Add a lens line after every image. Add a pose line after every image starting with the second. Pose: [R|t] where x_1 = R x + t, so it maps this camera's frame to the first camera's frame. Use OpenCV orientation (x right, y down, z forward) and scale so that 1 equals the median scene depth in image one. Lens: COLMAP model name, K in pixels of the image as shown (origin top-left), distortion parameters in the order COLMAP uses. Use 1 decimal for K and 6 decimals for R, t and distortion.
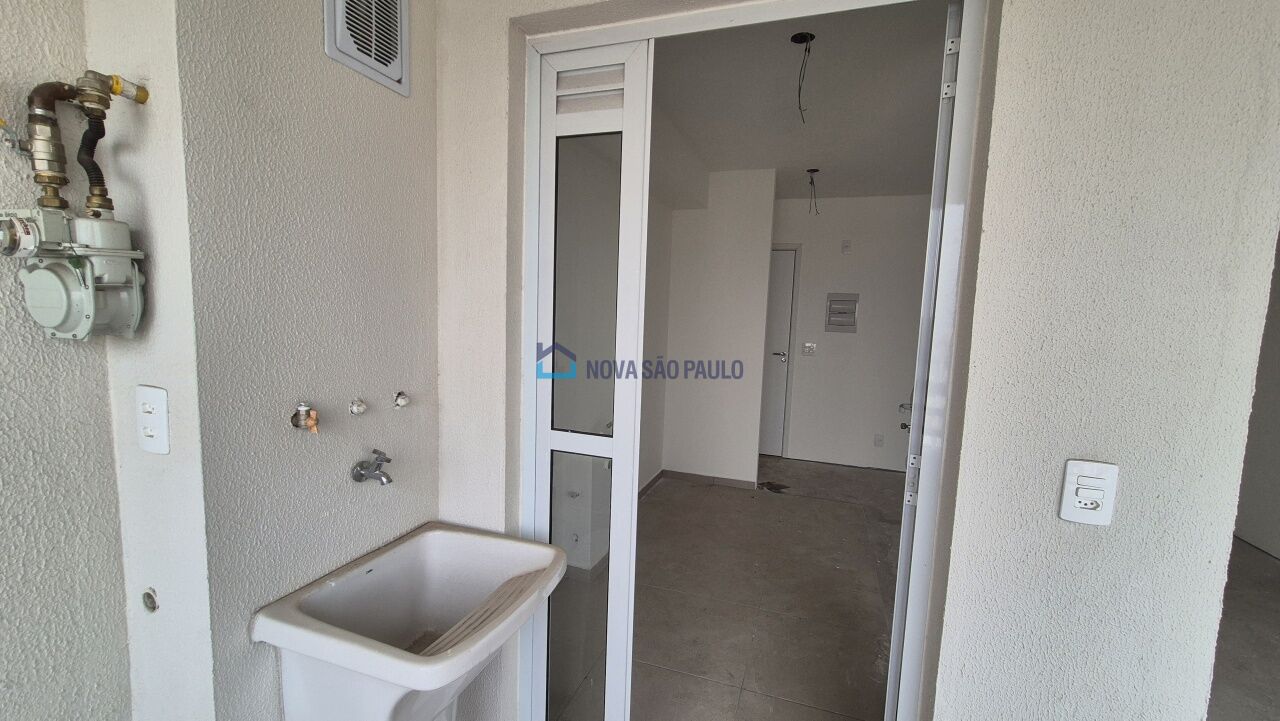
lens RADIAL K [[522.8, 0, 636.1], [0, 522.8, 367.4], [0, 0, 1]] dist [0.000838, -0.000334]
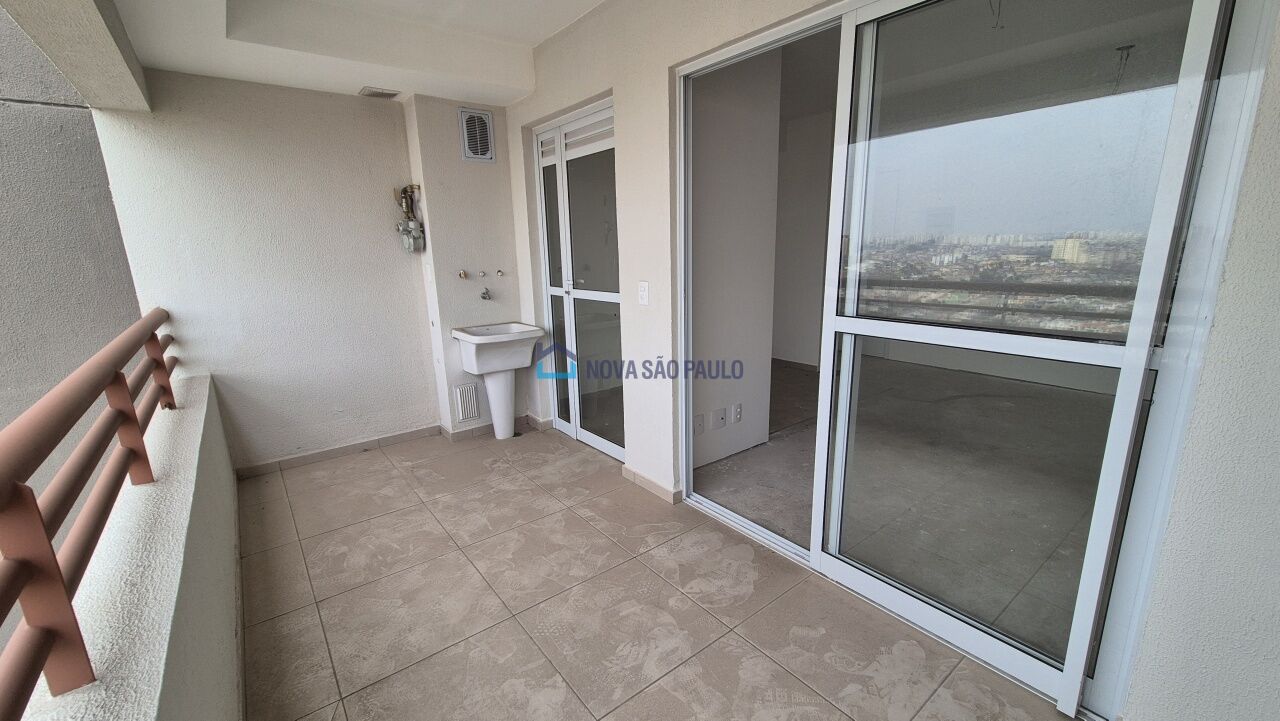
lens RADIAL K [[522.8, 0, 649.0], [0, 522.8, 368.8], [0, 0, 1]] dist [0.000838, -0.000334]
pose [[0.842797, 0.070330, -0.533617, 2.402434], [-0.005808, 0.992557, 0.121646, 0.304000], [0.538200, -0.099424, 0.836932, -1.325964]]
